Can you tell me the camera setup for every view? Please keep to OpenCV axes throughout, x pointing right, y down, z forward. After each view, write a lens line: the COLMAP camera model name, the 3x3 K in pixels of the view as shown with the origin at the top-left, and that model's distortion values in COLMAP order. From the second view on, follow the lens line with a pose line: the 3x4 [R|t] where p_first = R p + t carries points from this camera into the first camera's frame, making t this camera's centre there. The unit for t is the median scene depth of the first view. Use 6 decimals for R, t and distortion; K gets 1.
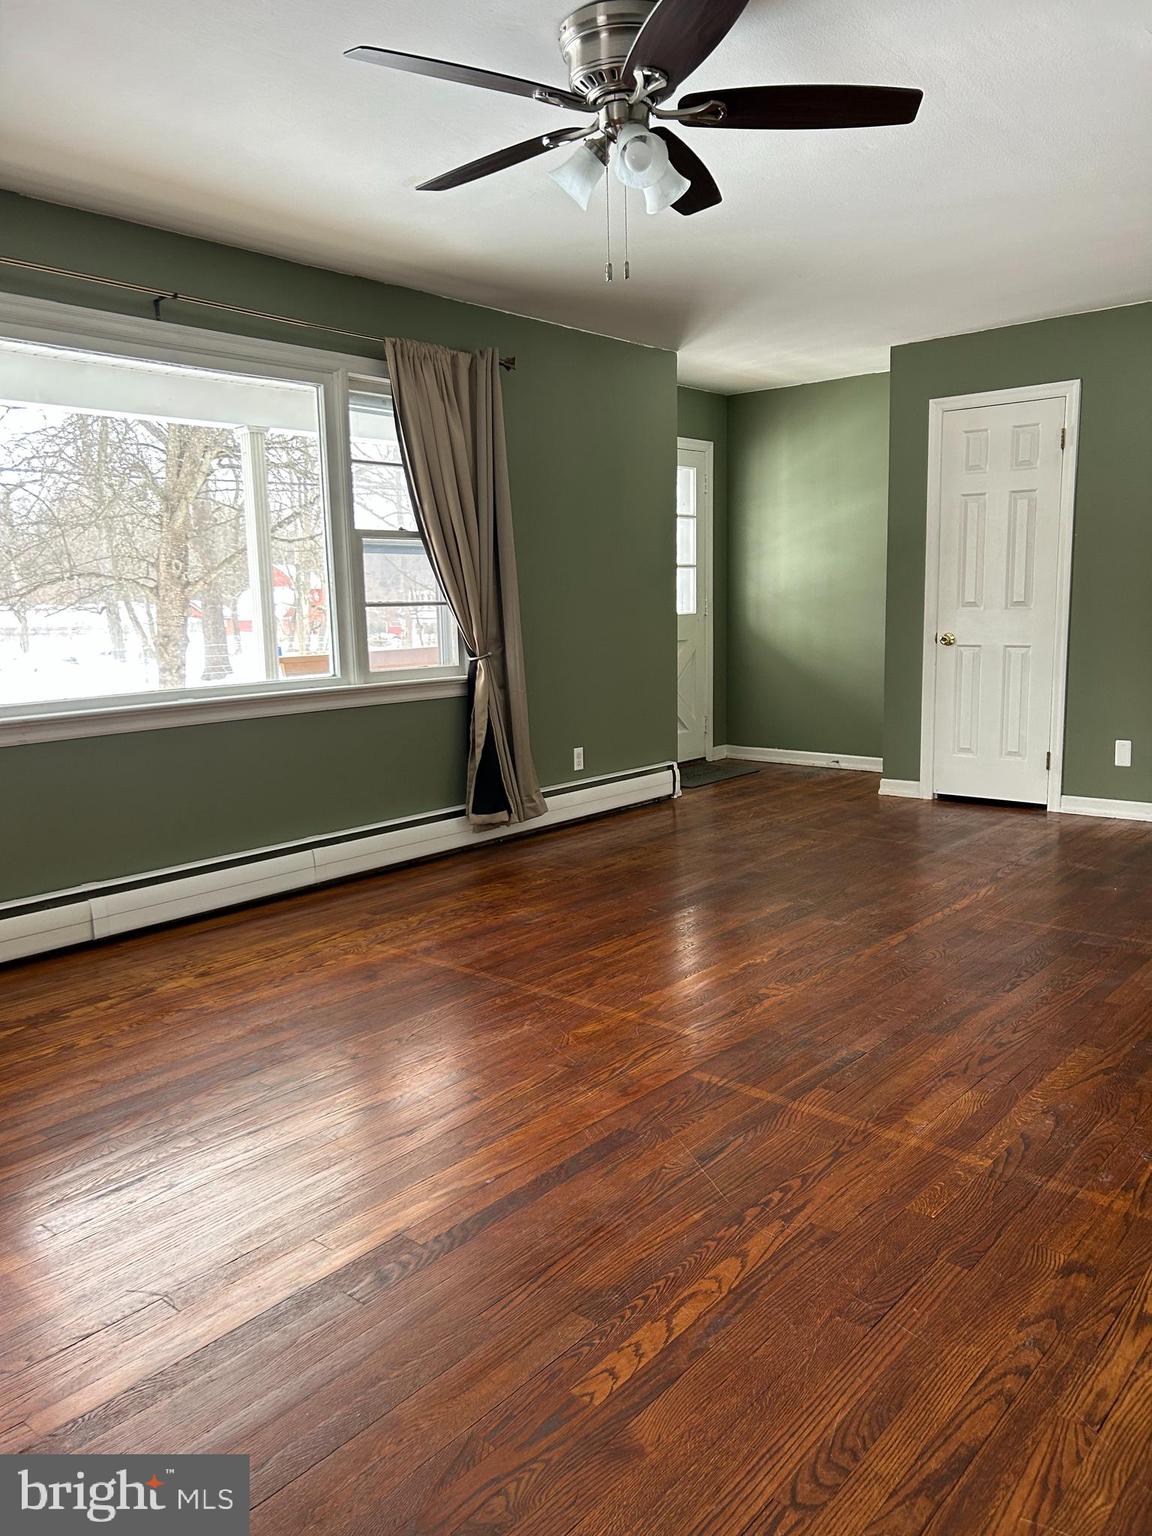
lens RADIAL K [[1156.9, 0, 569.2], [0, 1156.9, 762.1], [0, 0, 1]] dist [0.057187, -0.007505]
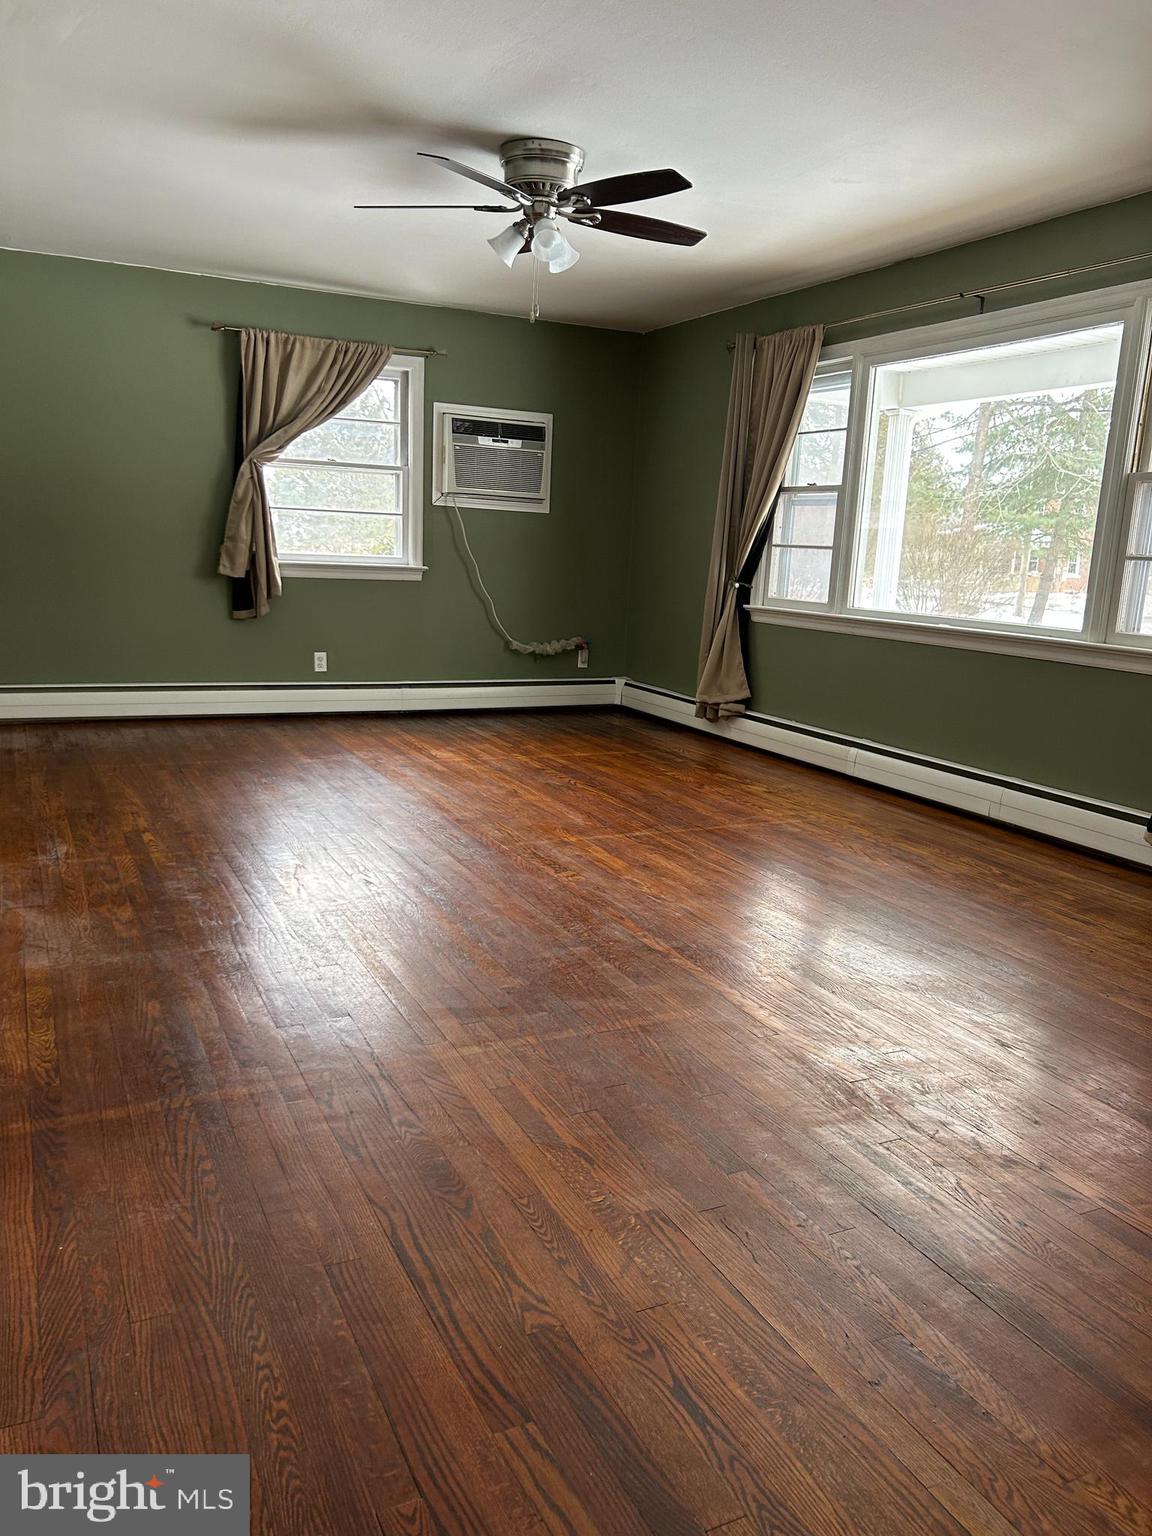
lens RADIAL K [[1156.9, 0, 570.7], [0, 1156.9, 770.9], [0, 0, 1]] dist [0.057187, -0.007505]
pose [[-0.396902, 0.189096, -0.898171, 1.051947], [-0.166316, 0.947533, 0.272983, -0.194376], [0.902667, 0.257728, -0.344628, 1.202086]]
